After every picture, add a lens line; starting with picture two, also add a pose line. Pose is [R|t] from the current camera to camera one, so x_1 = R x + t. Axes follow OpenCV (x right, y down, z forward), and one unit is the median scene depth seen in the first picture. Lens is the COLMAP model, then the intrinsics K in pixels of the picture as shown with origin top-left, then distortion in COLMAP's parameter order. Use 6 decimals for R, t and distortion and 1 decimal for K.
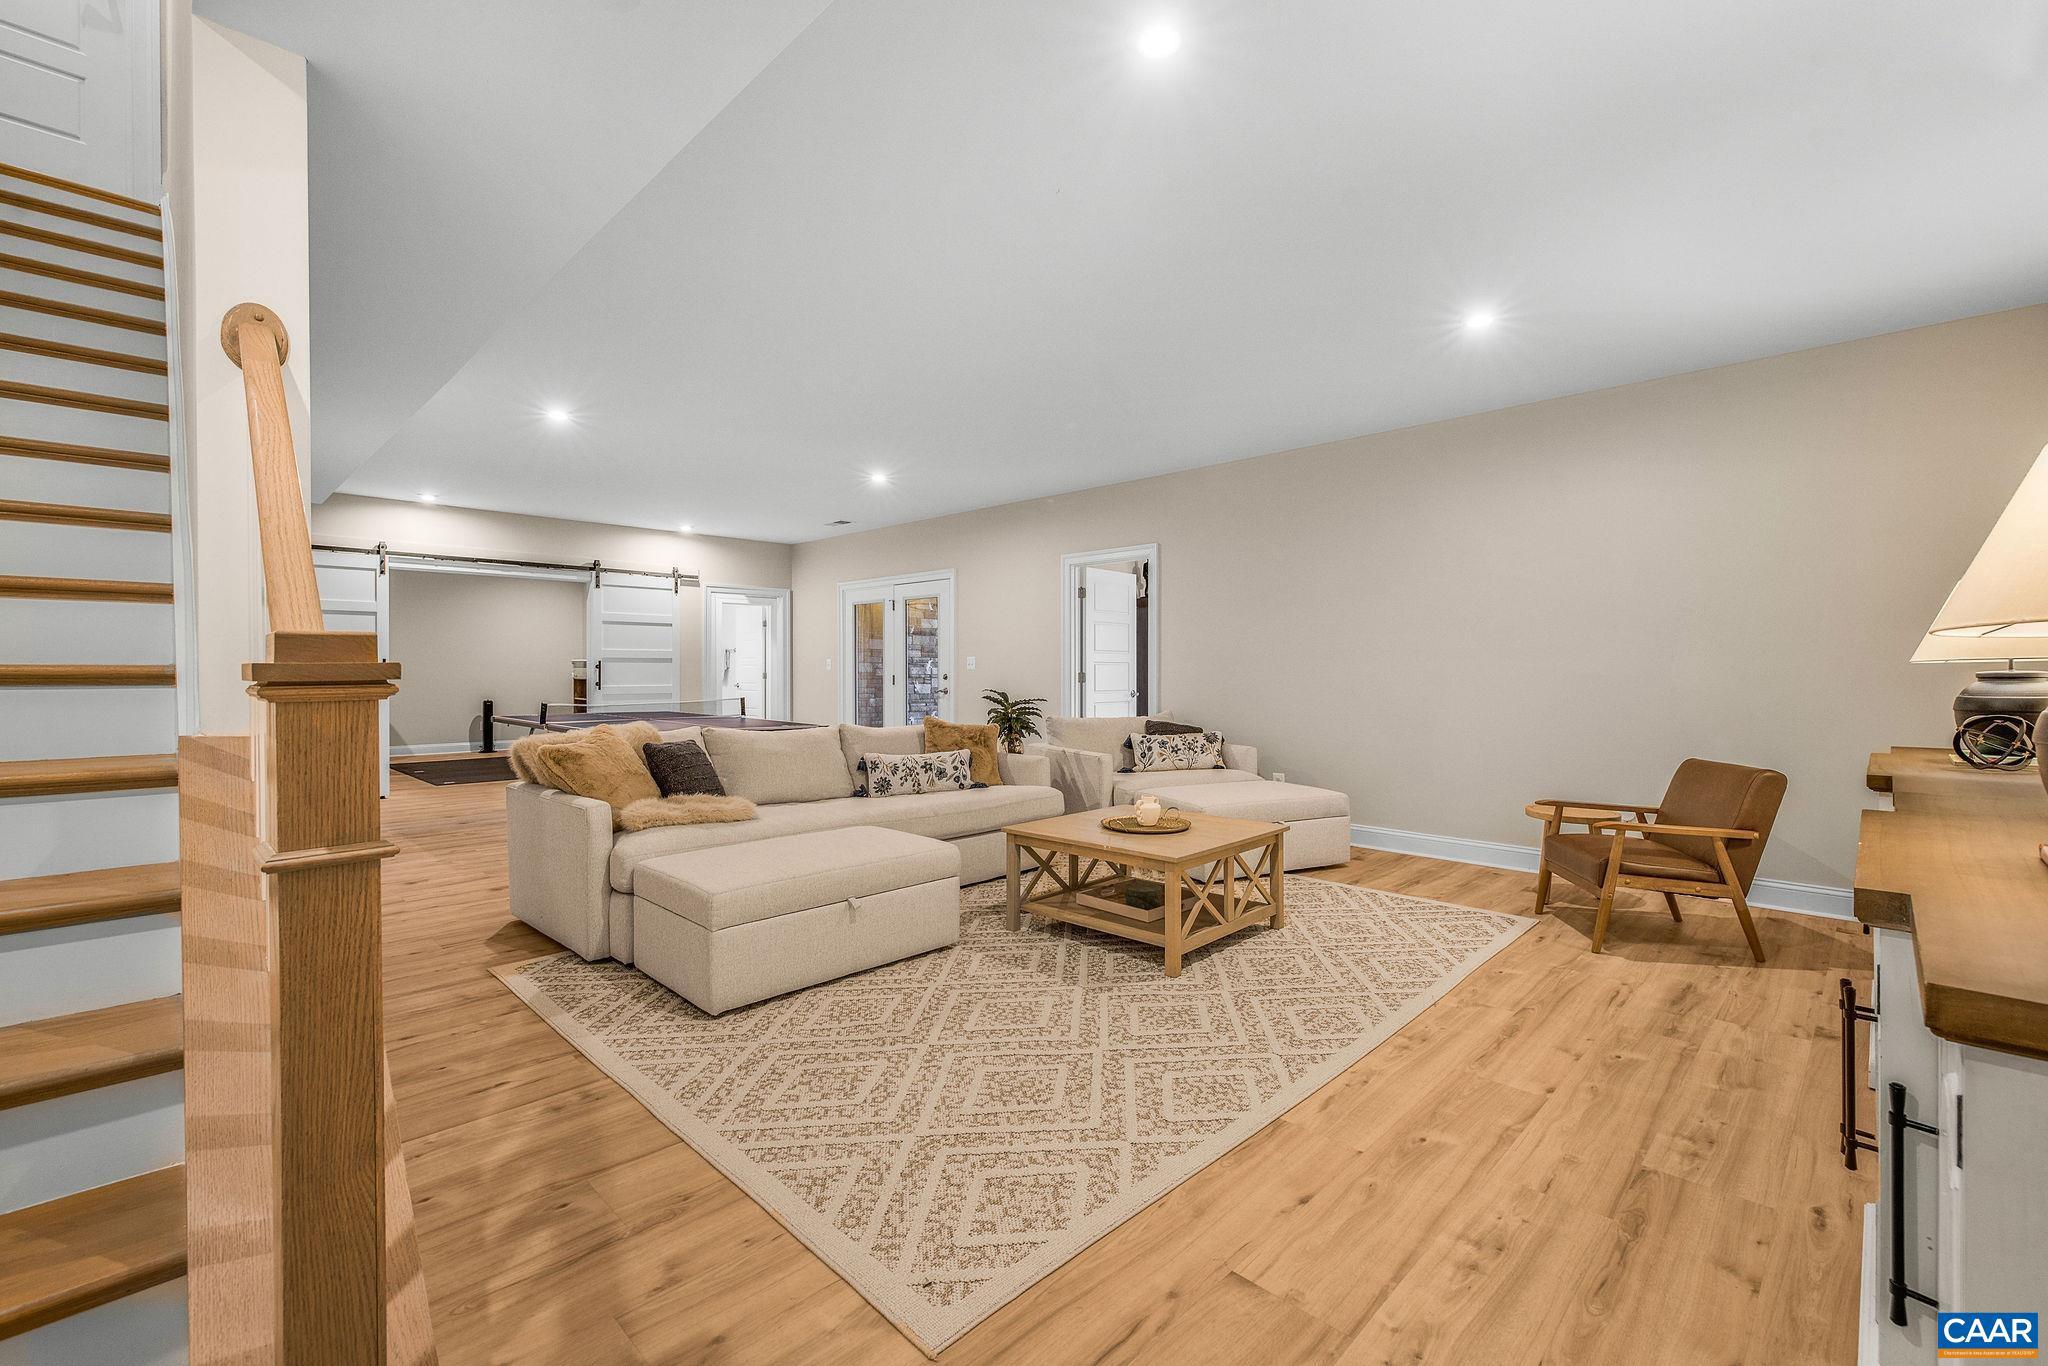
lens RADIAL K [[868.6, 0, 1025.6], [0, 868.6, 671.4], [0, 0, 1]] dist [-0.001448, -0.000174]
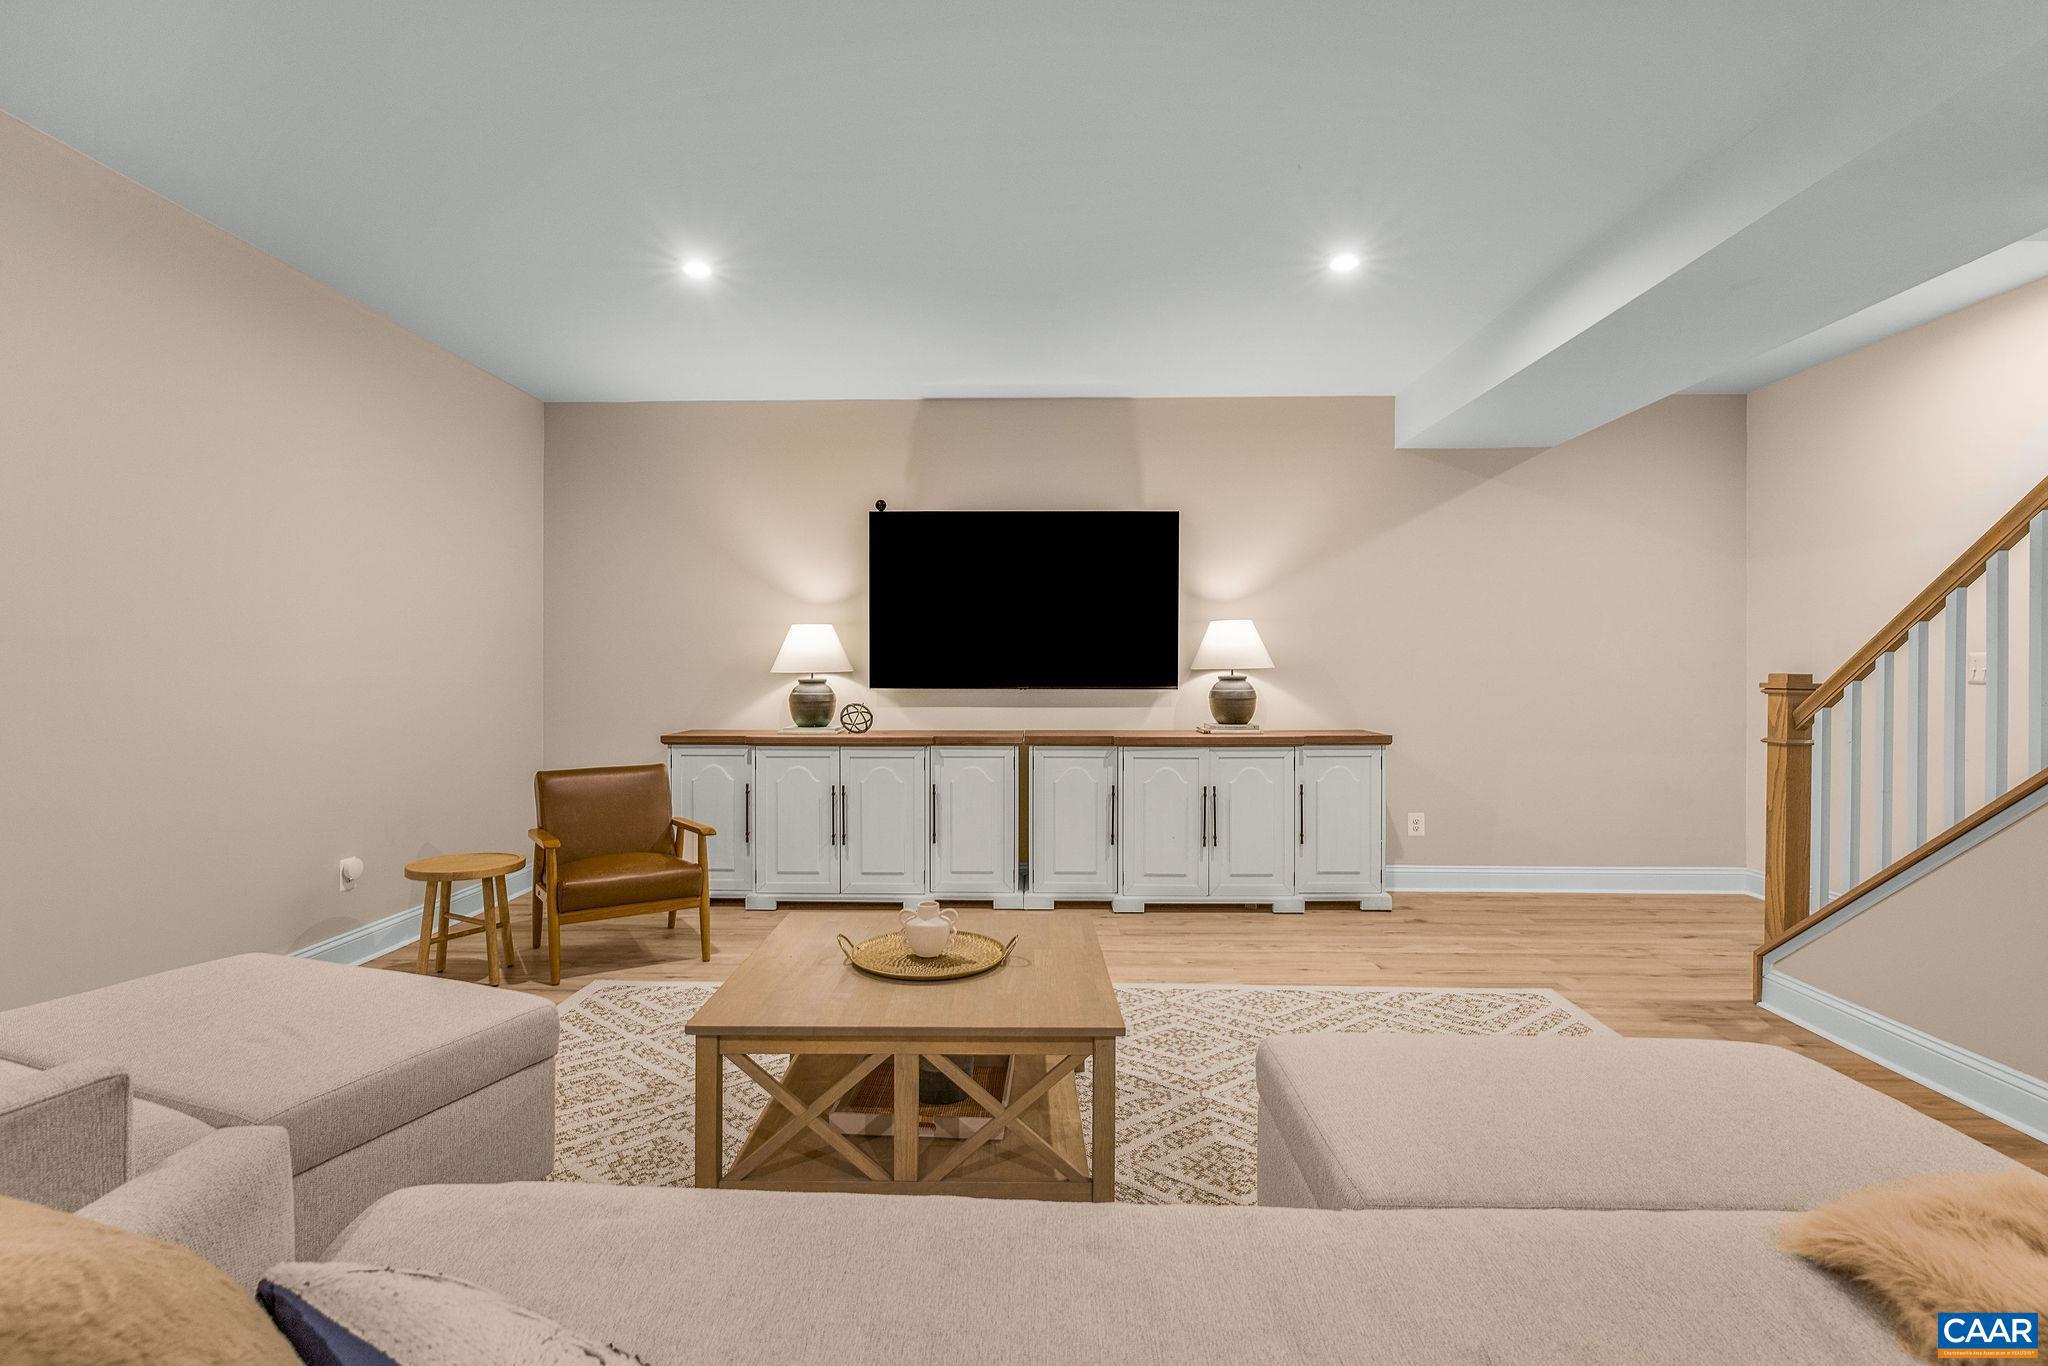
lens RADIAL K [[932.0, 0, 1024.8], [0, 932.0, 673.6], [0, 0, 1]] dist [0.002251, -0.000057]
pose [[-0.678402, -0.006035, 0.734667, -0.645289], [-0.002557, 0.999980, 0.005853, -0.025717], [-0.734687, 0.002092, -0.678403, 2.470544]]
